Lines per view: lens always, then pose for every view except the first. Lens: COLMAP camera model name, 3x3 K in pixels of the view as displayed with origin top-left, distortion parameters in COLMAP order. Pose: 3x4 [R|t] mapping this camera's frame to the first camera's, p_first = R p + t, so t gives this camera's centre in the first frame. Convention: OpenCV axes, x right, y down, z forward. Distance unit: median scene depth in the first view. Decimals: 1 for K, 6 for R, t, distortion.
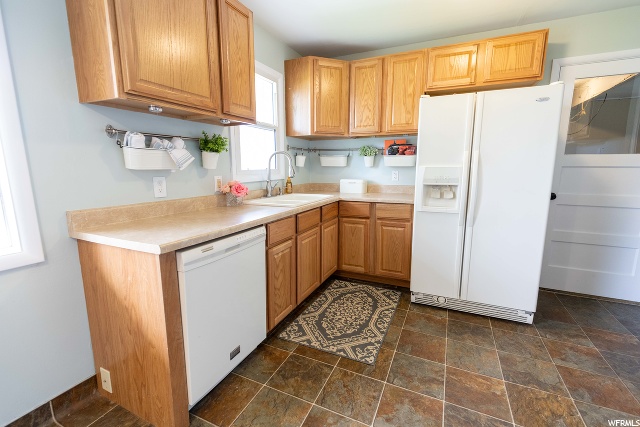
lens RADIAL K [[286.8, 0, 318.2], [0, 286.8, 211.7], [0, 0, 1]] dist [0.008188, -0.001908]
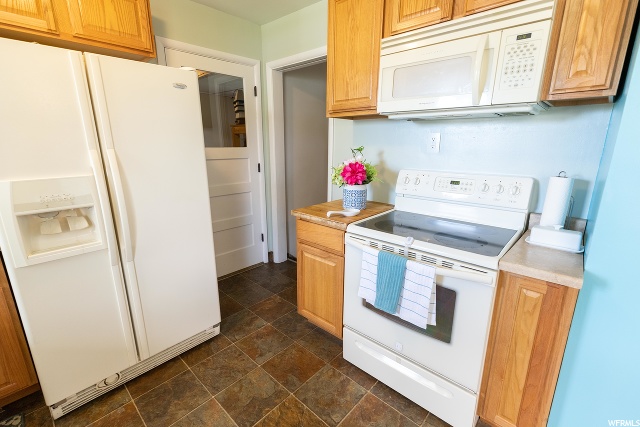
lens RADIAL K [[286.8, 0, 320.8], [0, 286.8, 213.3], [0, 0, 1]] dist [0.008188, -0.001908]
pose [[0.303570, -0.229561, 0.924742, 0.060664], [0.151796, 0.969799, 0.190915, -0.117409], [-0.940640, 0.082416, 0.329248, 0.333820]]
